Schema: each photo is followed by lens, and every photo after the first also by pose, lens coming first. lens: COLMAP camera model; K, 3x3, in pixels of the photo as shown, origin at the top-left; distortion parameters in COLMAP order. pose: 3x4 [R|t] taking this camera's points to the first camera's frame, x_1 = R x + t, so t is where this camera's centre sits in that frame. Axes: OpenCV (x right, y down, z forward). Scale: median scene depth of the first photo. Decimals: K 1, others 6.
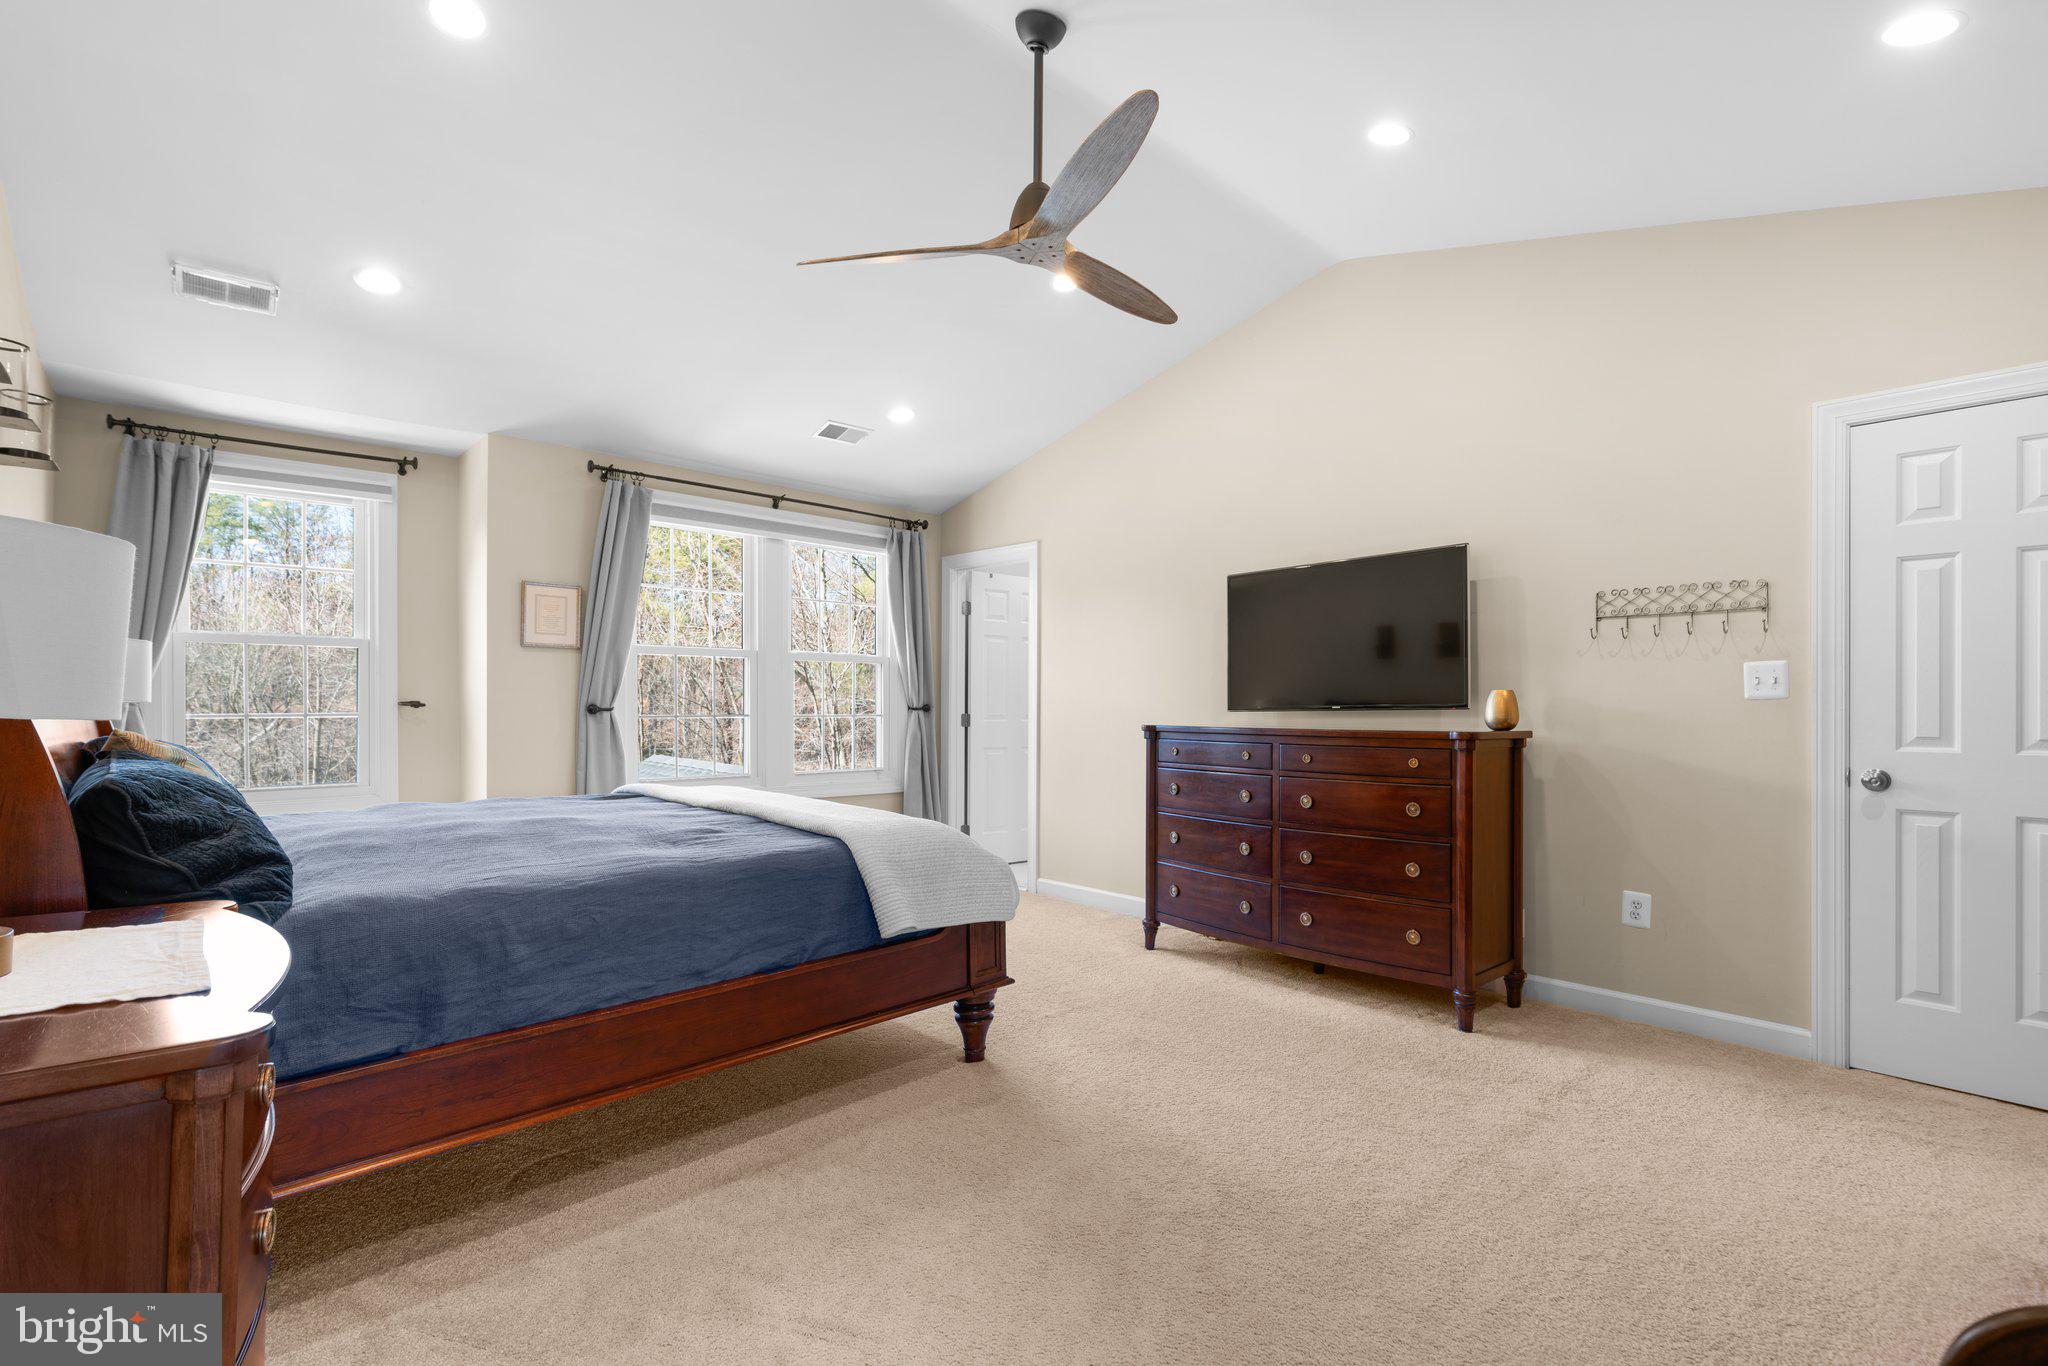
lens RADIAL K [[926.6, 0, 1035.3], [0, 926.6, 688.9], [0, 0, 1]] dist [-0.011495, 0.003107]
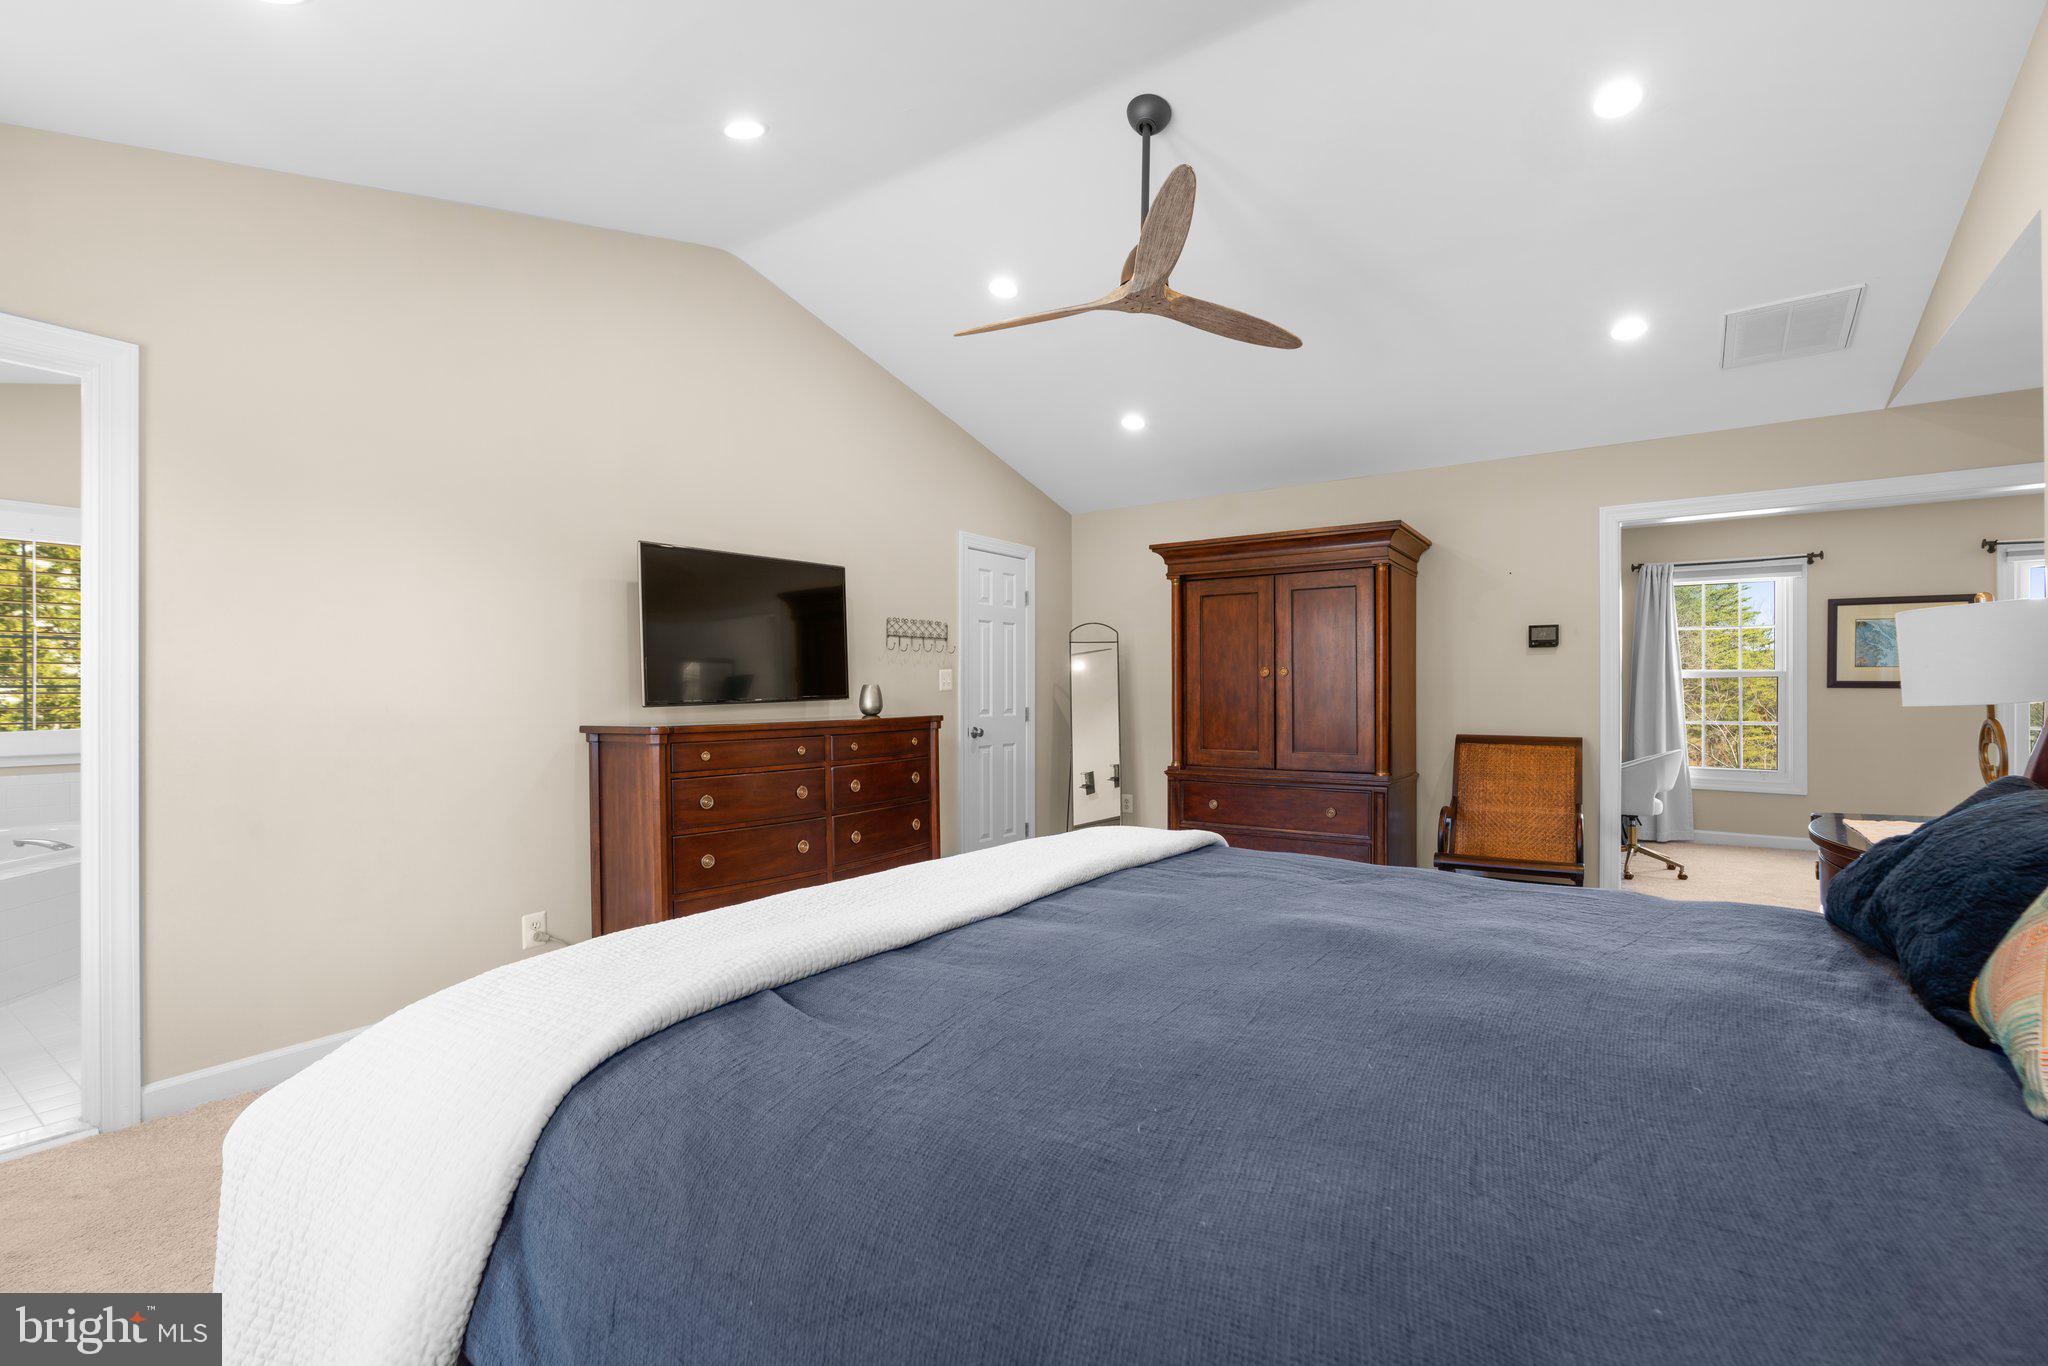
lens RADIAL K [[926.6, 0, 1035.7], [0, 926.6, 688.5], [0, 0, 1]] dist [-0.011495, 0.003107]
pose [[-0.221622, 0.001313, 0.975132, -0.818828], [-0.007953, 0.999963, -0.003155, 0.008739], [-0.975100, -0.008455, -0.221604, 1.036469]]
